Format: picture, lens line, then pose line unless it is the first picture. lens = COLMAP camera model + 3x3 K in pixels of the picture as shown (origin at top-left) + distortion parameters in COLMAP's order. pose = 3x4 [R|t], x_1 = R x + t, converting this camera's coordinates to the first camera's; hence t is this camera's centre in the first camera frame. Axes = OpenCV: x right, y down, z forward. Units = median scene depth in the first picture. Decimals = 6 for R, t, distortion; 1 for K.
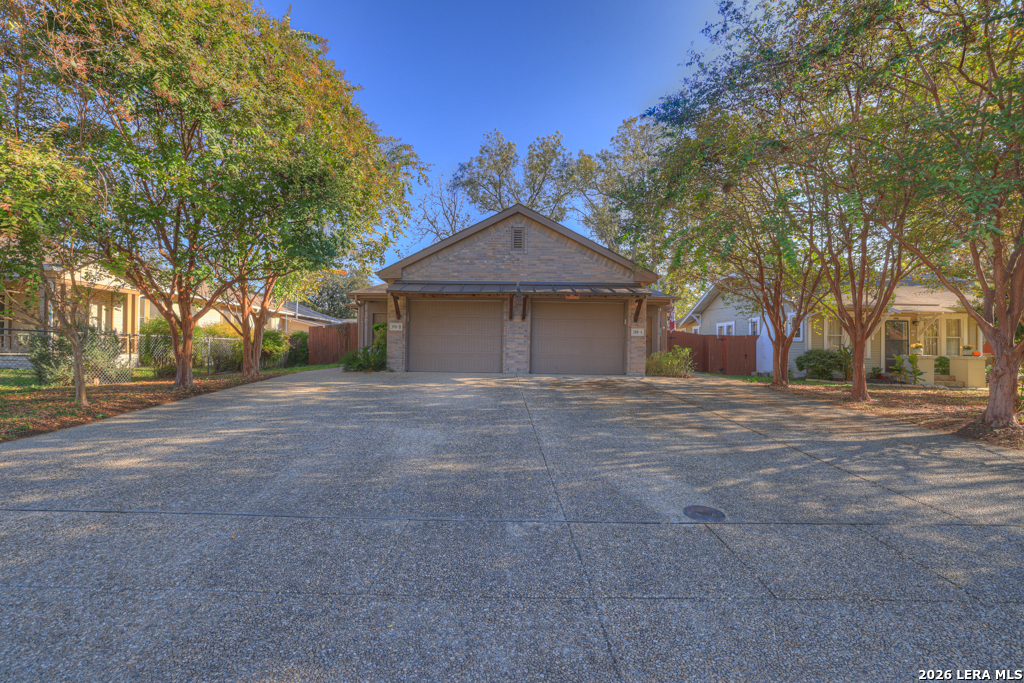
lens RADIAL K [[438.9, 0, 501.8], [0, 438.9, 345.3], [0, 0, 1]] dist [-0.001301, -0.000038]
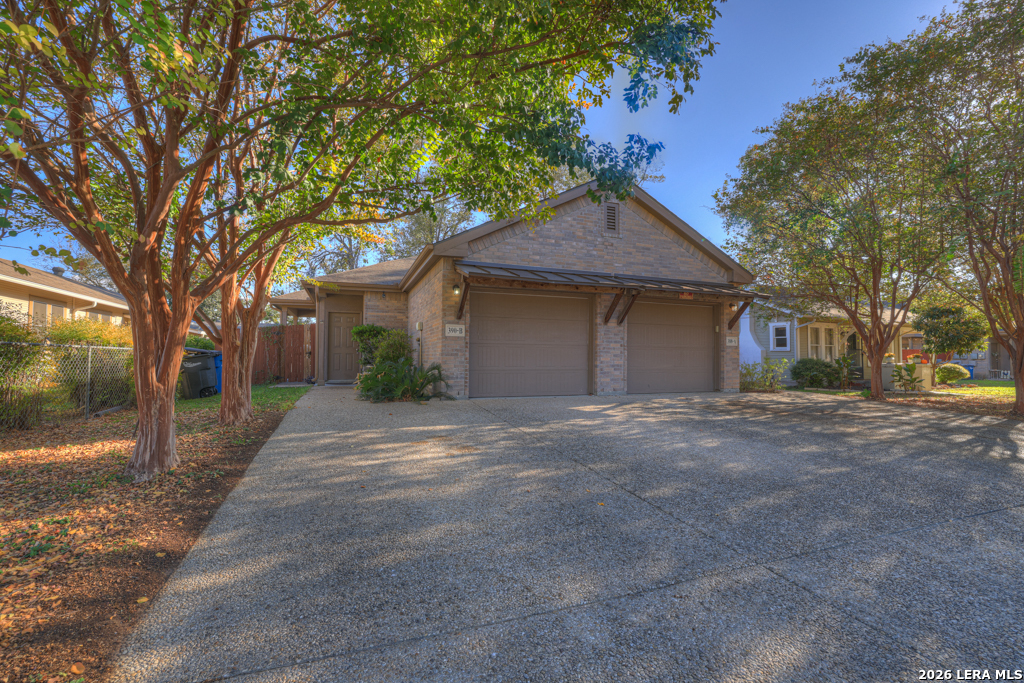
lens RADIAL K [[438.9, 0, 501.8], [0, 438.9, 345.3], [0, 0, 1]] dist [-0.001301, -0.000038]
pose [[0.931796, 0.002942, 0.362971, -0.416588], [0.004344, 0.999805, -0.019256, -0.007204], [-0.362957, 0.019520, 0.931601, 0.363897]]
